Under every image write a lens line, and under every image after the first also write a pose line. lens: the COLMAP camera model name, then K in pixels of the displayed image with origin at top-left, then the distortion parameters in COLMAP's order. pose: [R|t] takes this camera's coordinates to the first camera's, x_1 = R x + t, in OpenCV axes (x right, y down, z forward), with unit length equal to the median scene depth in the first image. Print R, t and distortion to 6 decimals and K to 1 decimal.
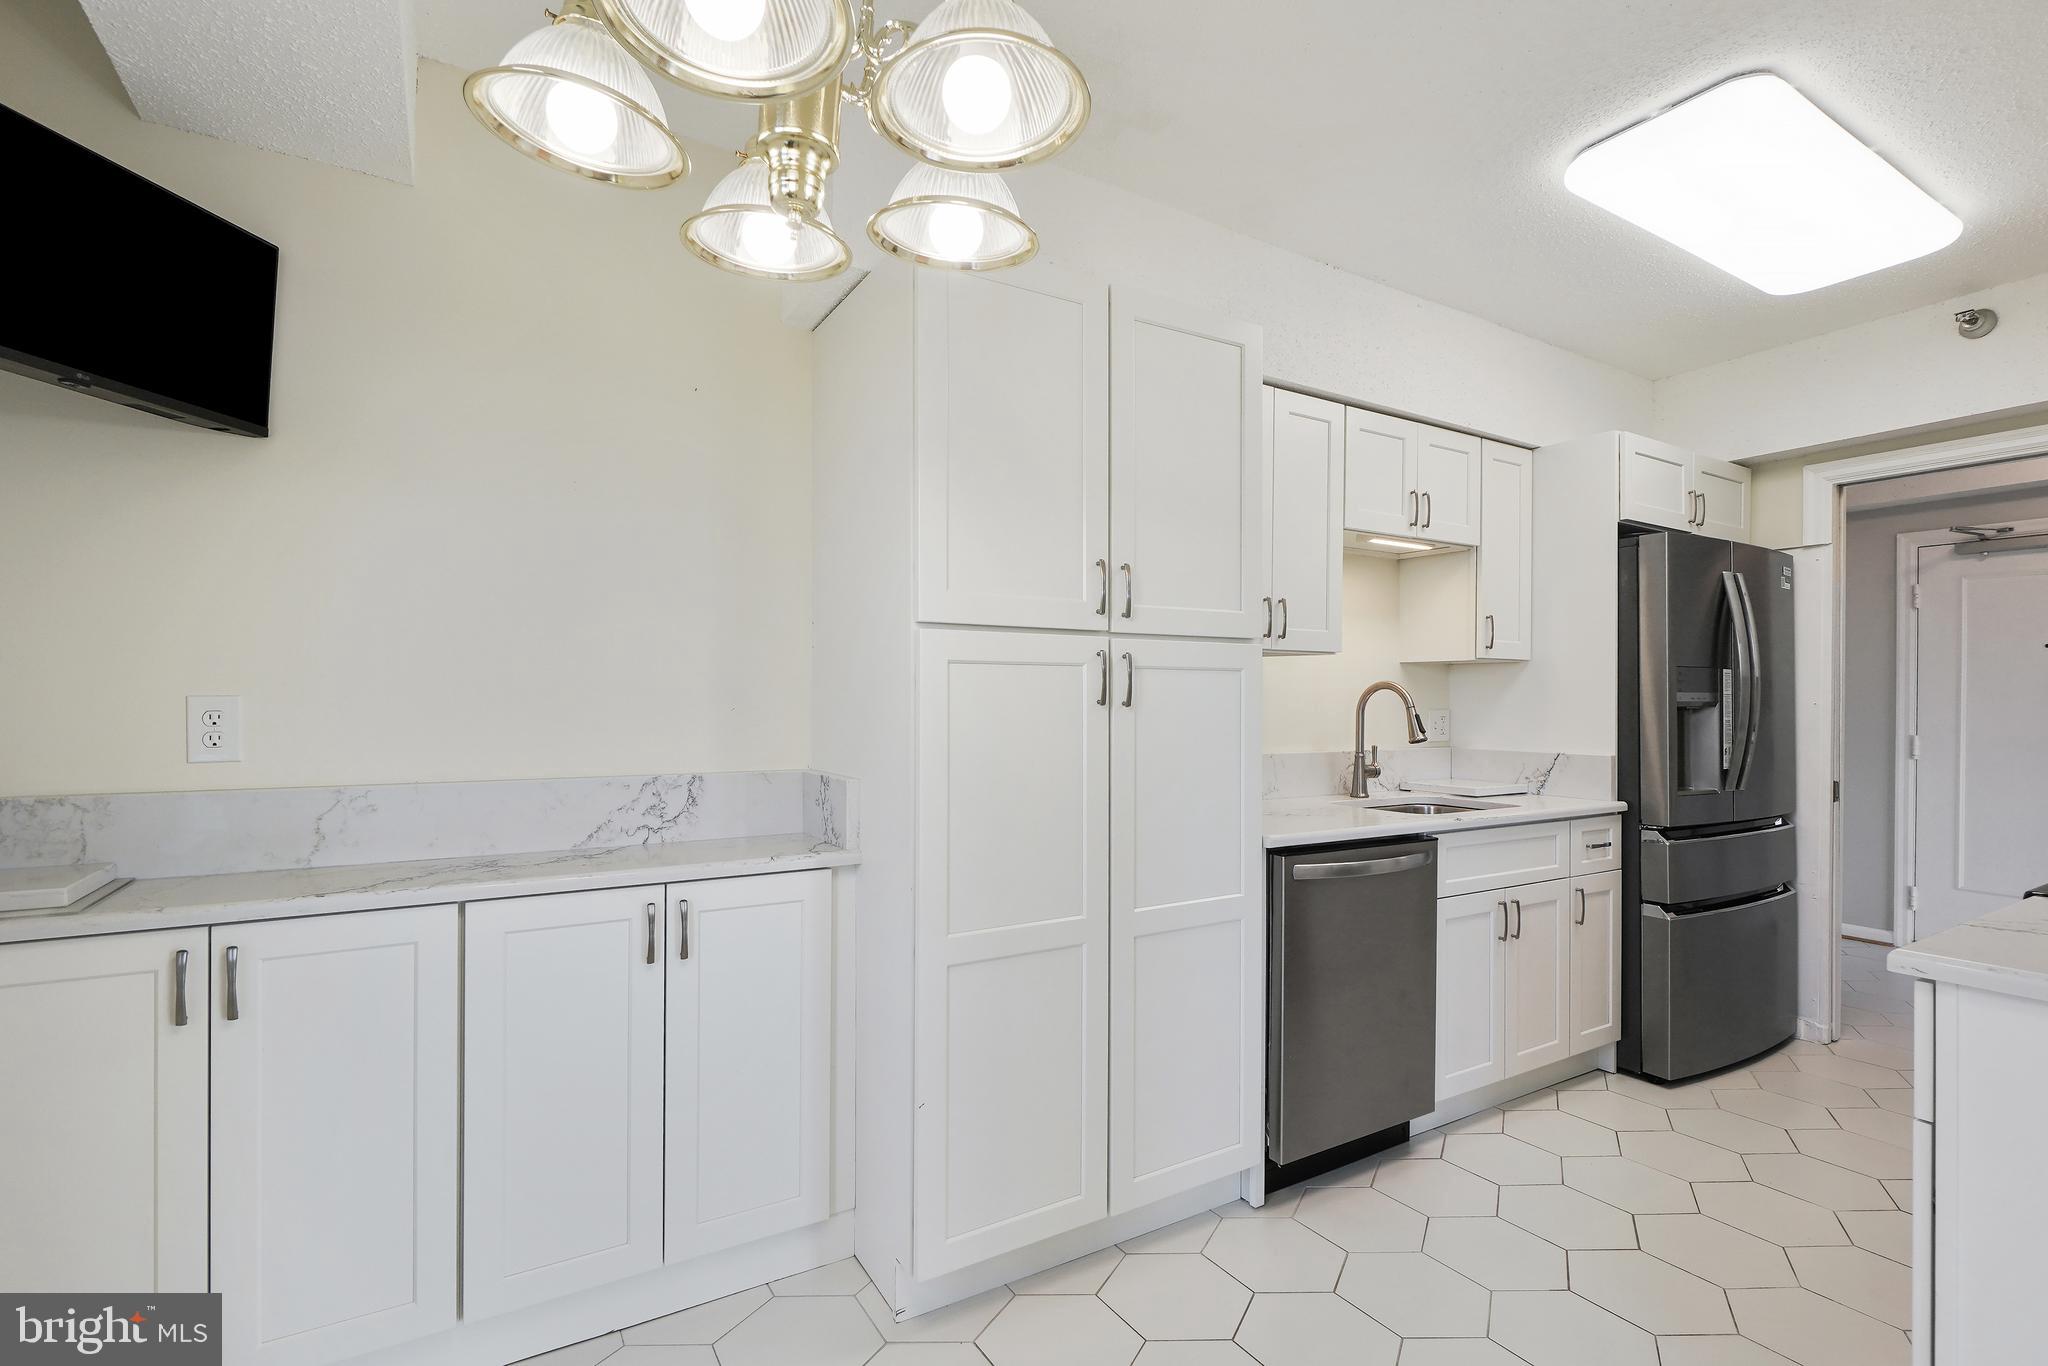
lens RADIAL K [[945.7, 0, 1021.6], [0, 945.7, 693.2], [0, 0, 1]] dist [-0.003785, -0.000869]
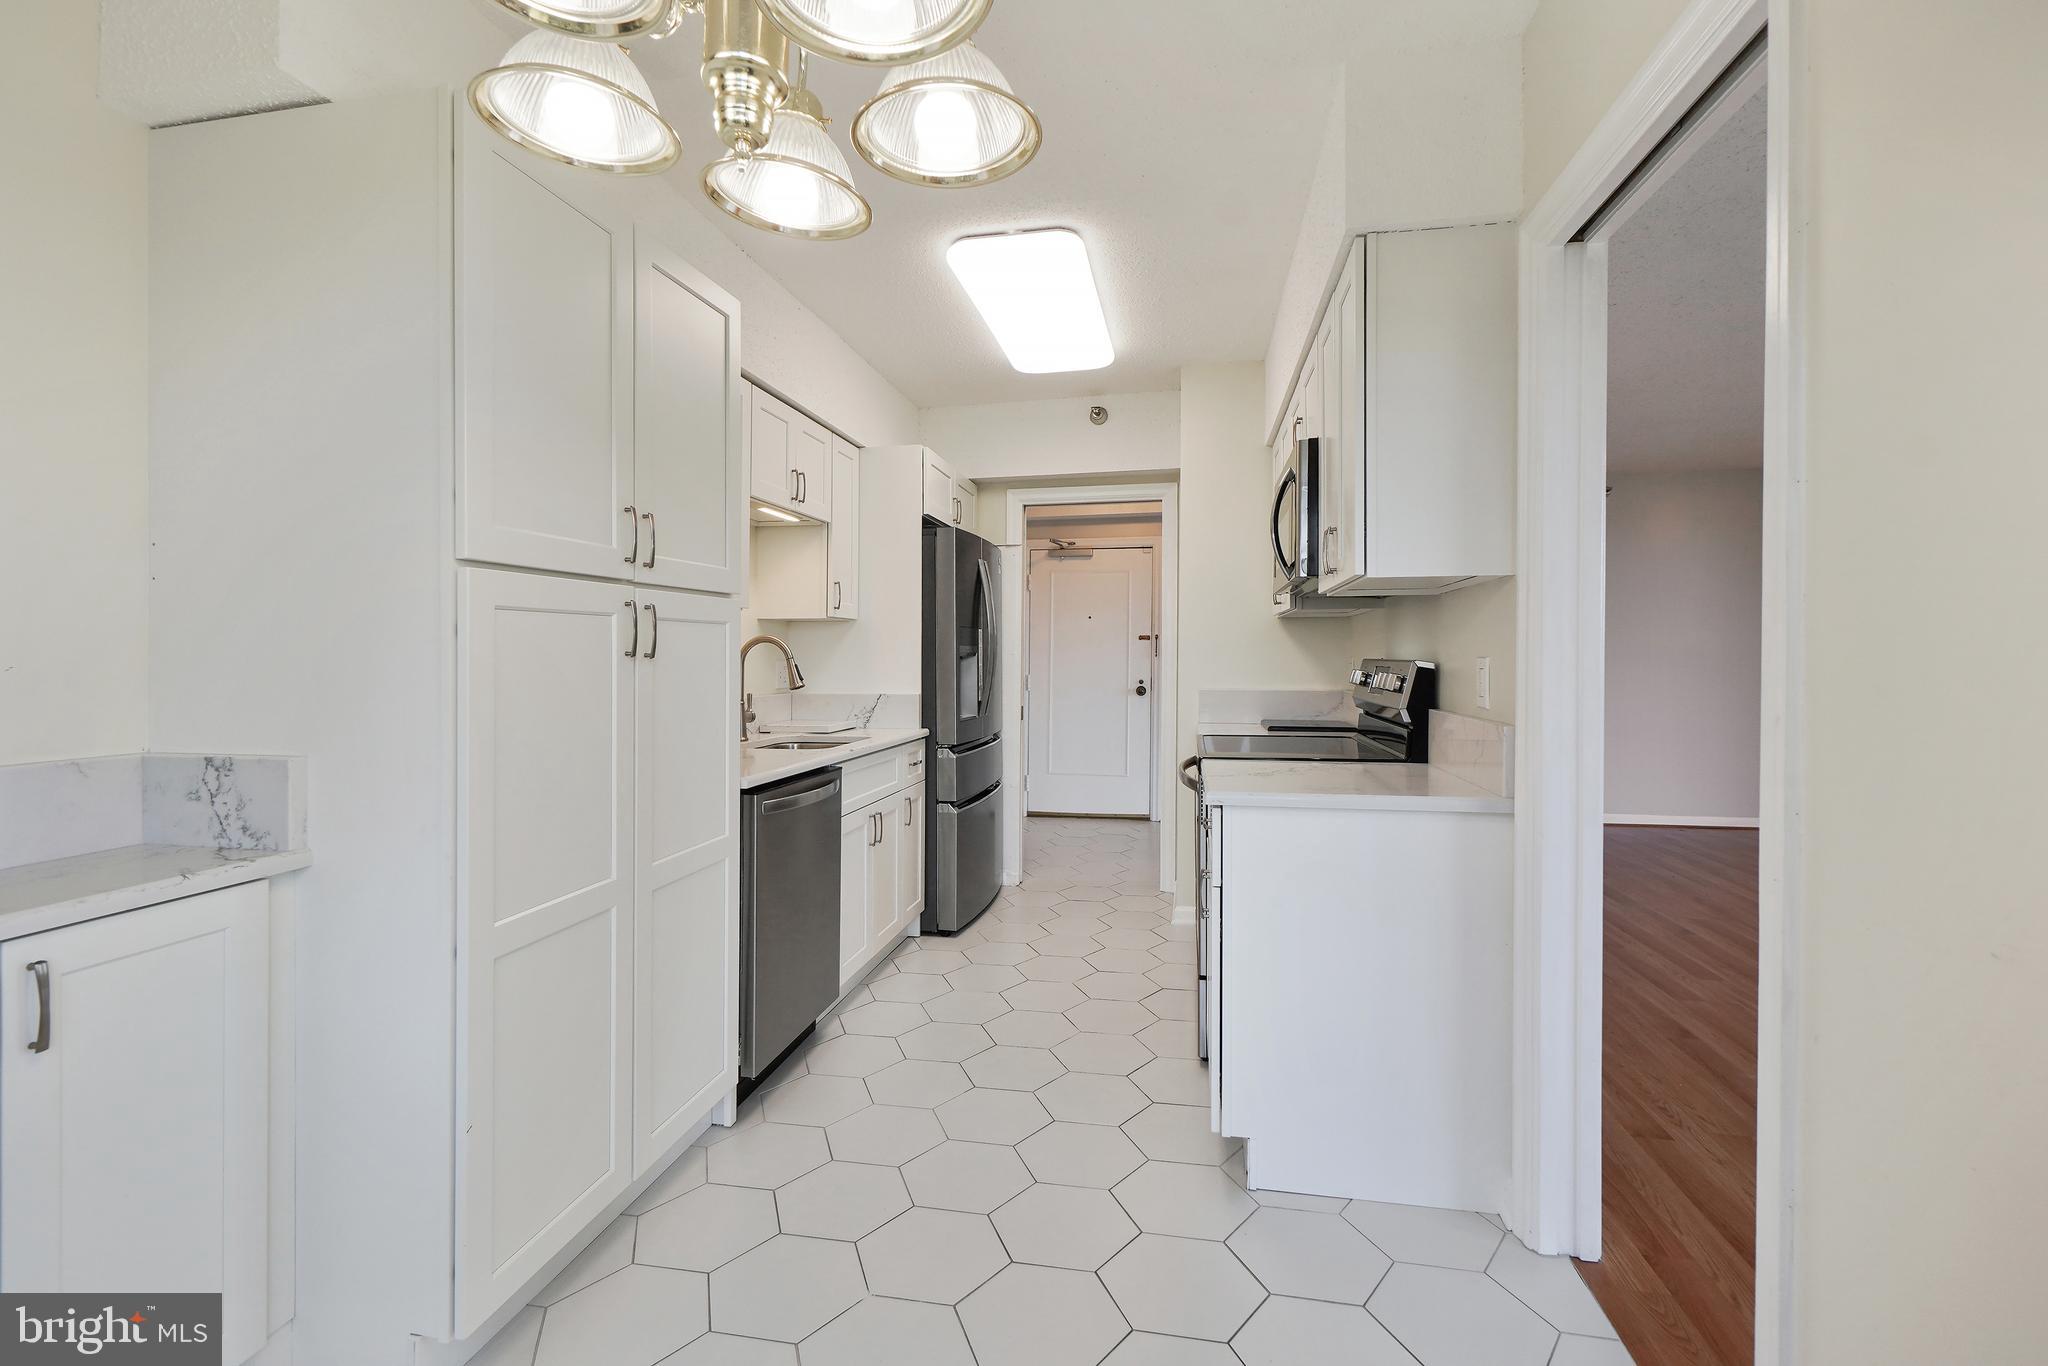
lens RADIAL K [[921.0, 0, 1016.5], [0, 921.0, 659.1], [0, 0, 1]] dist [0.000611, -0.000253]
pose [[0.668062, -0.008721, 0.744055, -0.240941], [-0.000813, 0.999922, 0.012451, 0.001715], [-0.744105, -0.008923, 0.668003, 0.051785]]
